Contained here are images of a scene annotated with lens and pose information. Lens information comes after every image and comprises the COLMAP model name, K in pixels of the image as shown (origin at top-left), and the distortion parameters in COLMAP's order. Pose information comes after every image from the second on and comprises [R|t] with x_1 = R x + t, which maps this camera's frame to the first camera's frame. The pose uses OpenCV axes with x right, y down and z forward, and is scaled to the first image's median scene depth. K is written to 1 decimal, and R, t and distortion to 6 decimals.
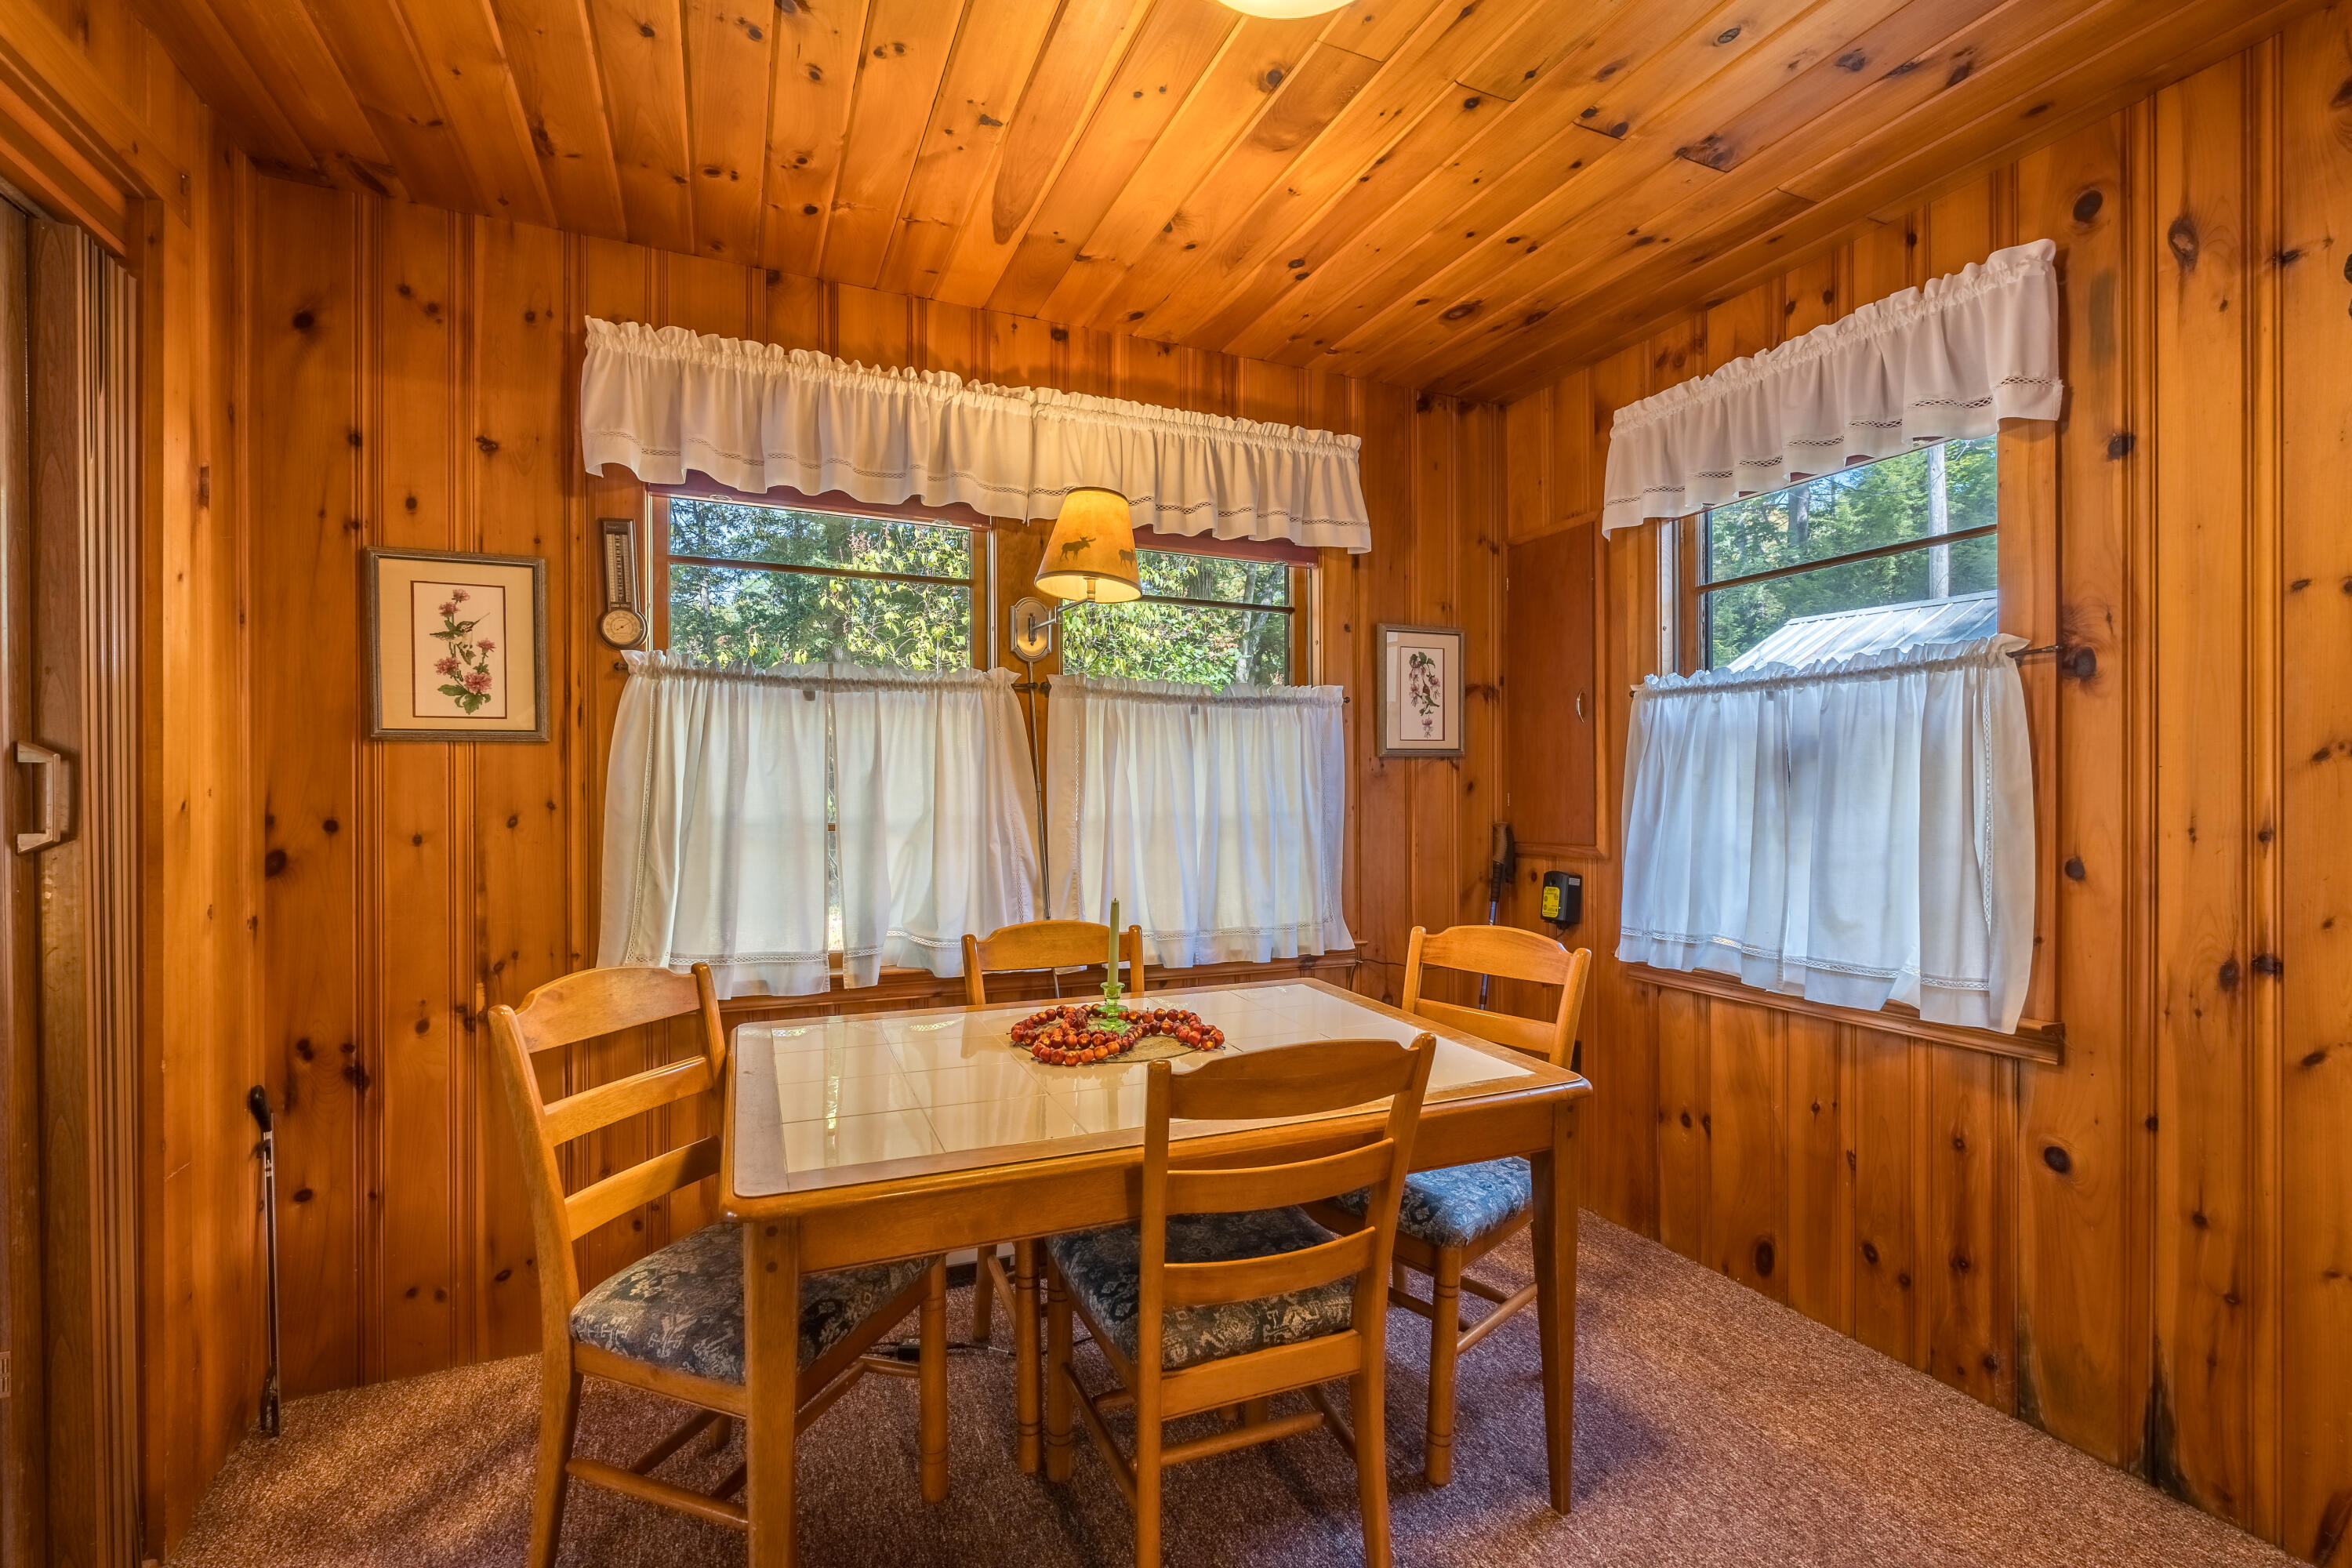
lens RADIAL K [[1014.6, 0, 1164.0], [0, 1014.6, 793.4], [0, 0, 1]] dist [-0.003850, -0.000150]
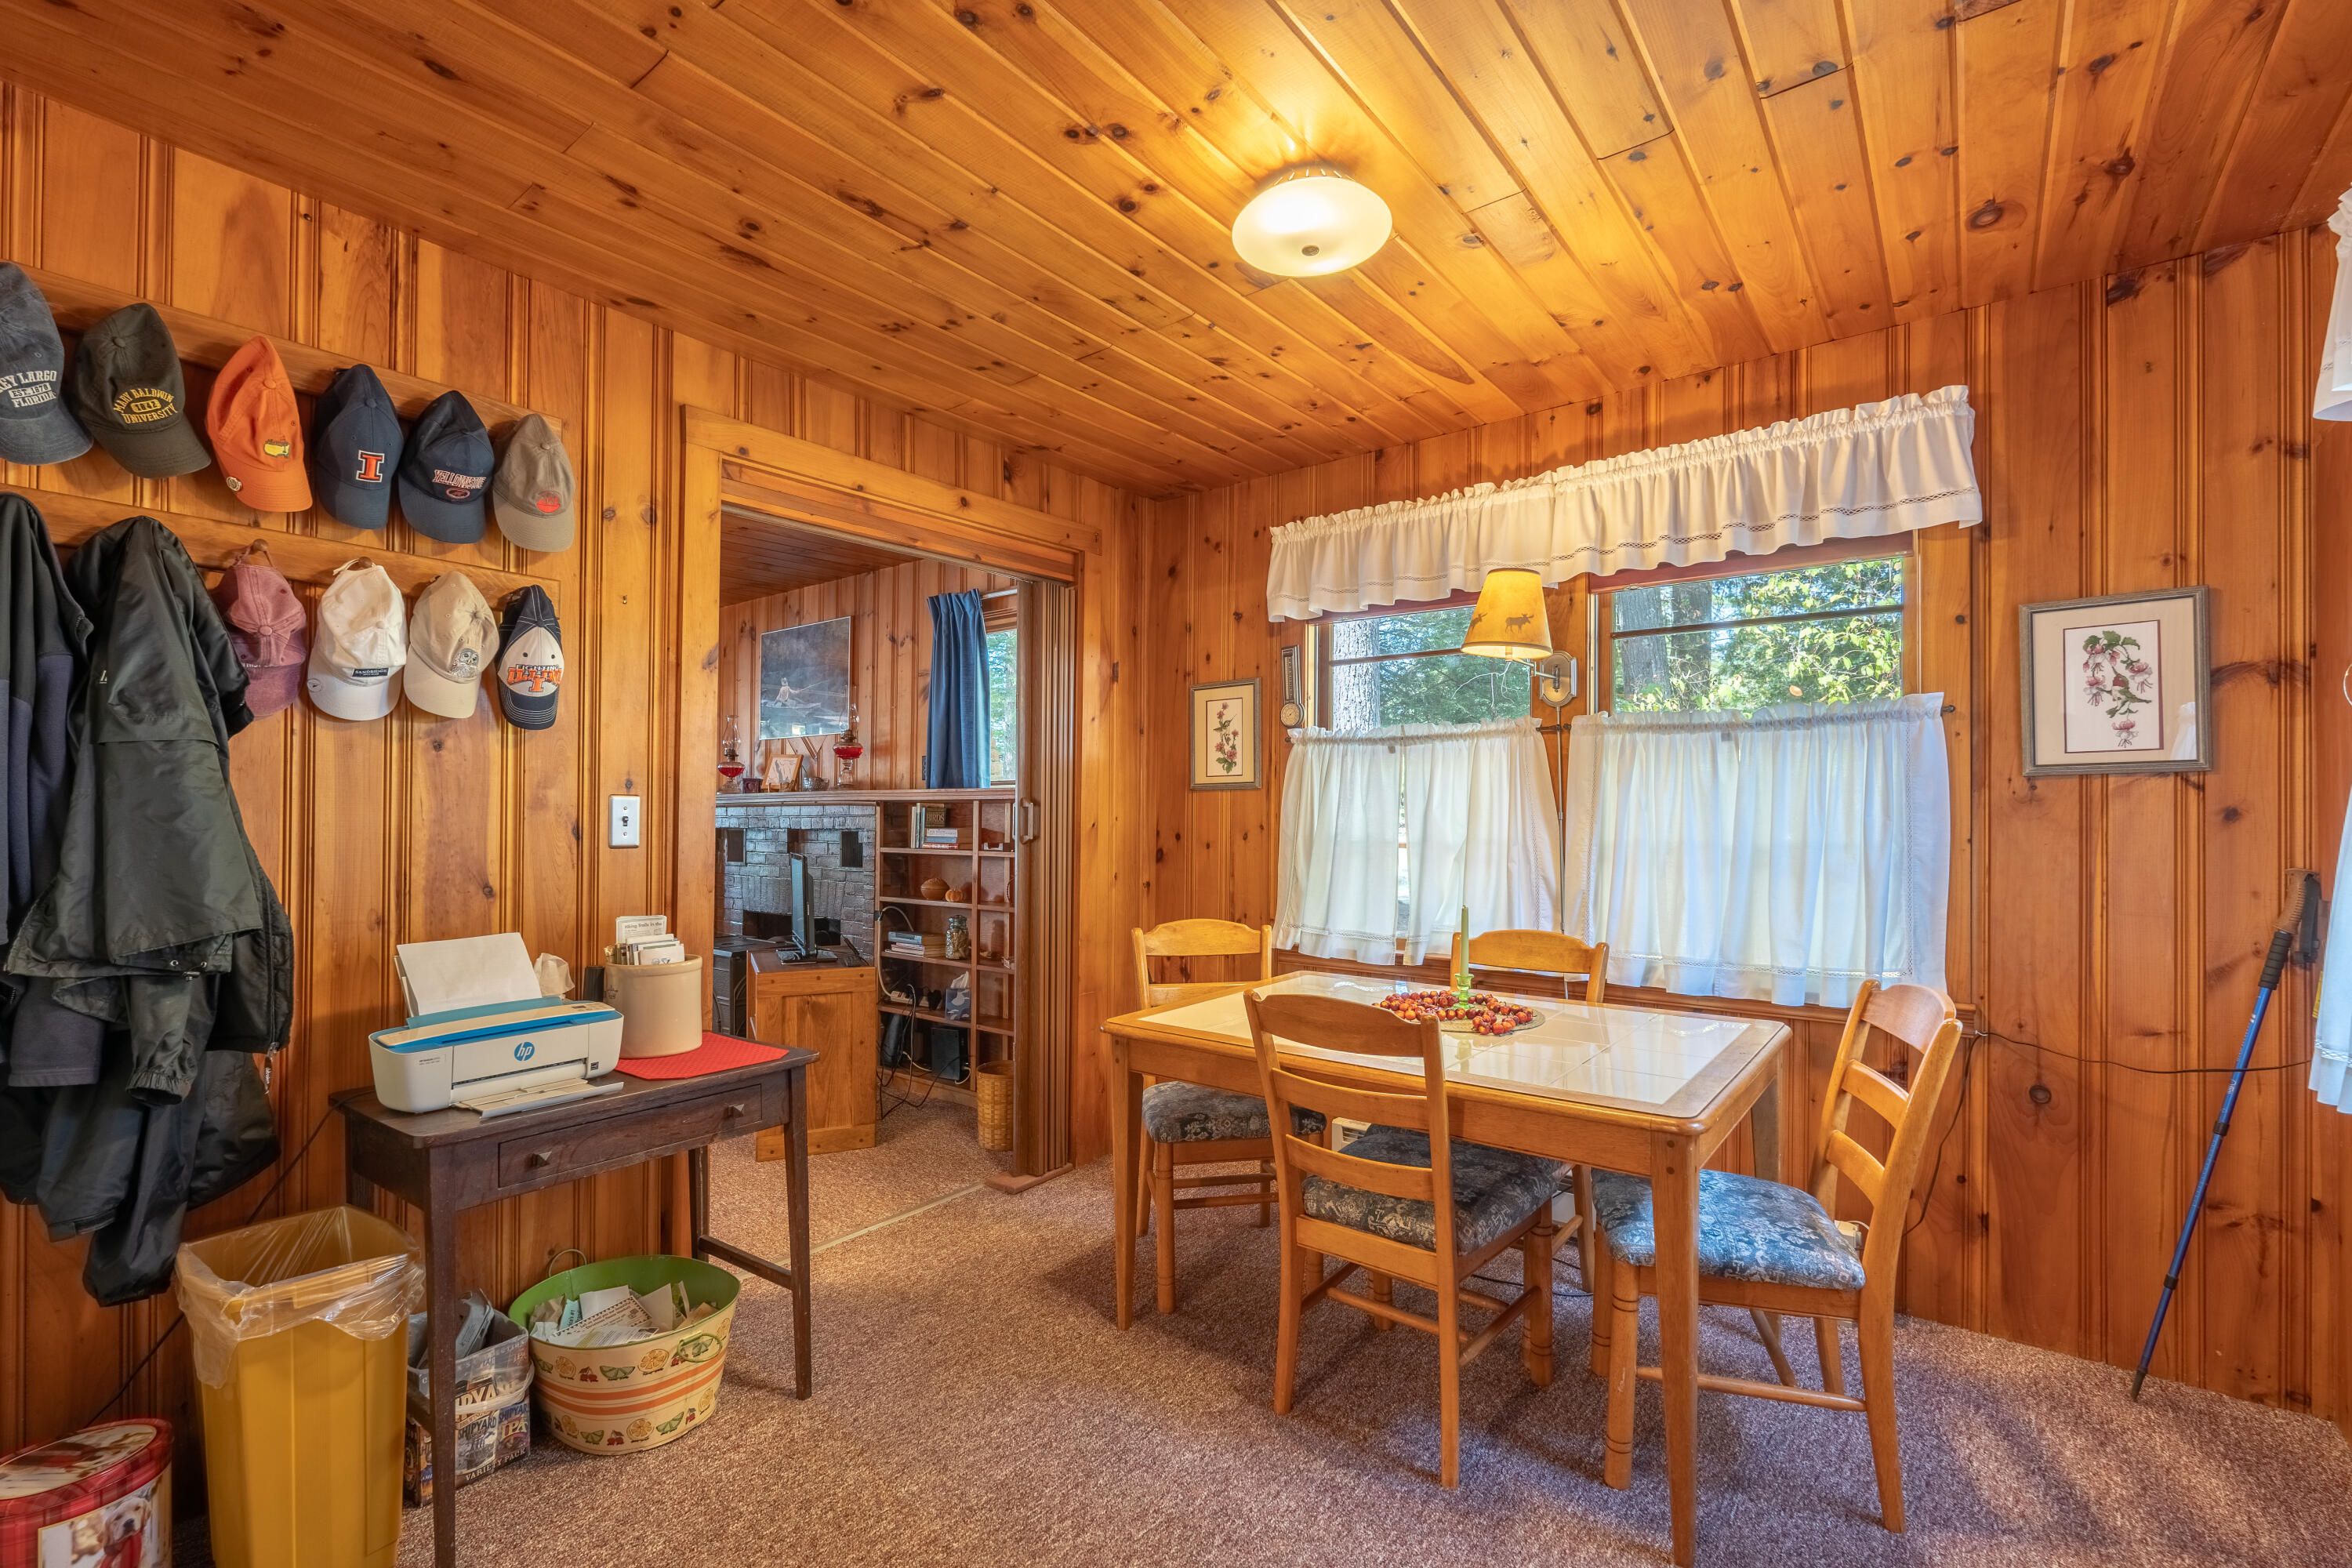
lens RADIAL K [[1014.6, 0, 1163.8], [0, 1014.6, 796.3], [0, 0, 1]] dist [-0.003850, -0.000150]
pose [[0.481243, -0.017052, -0.876421, 0.693321], [-0.004053, 0.999757, -0.021678, -0.001559], [0.876578, 0.013984, 0.481057, 0.061971]]
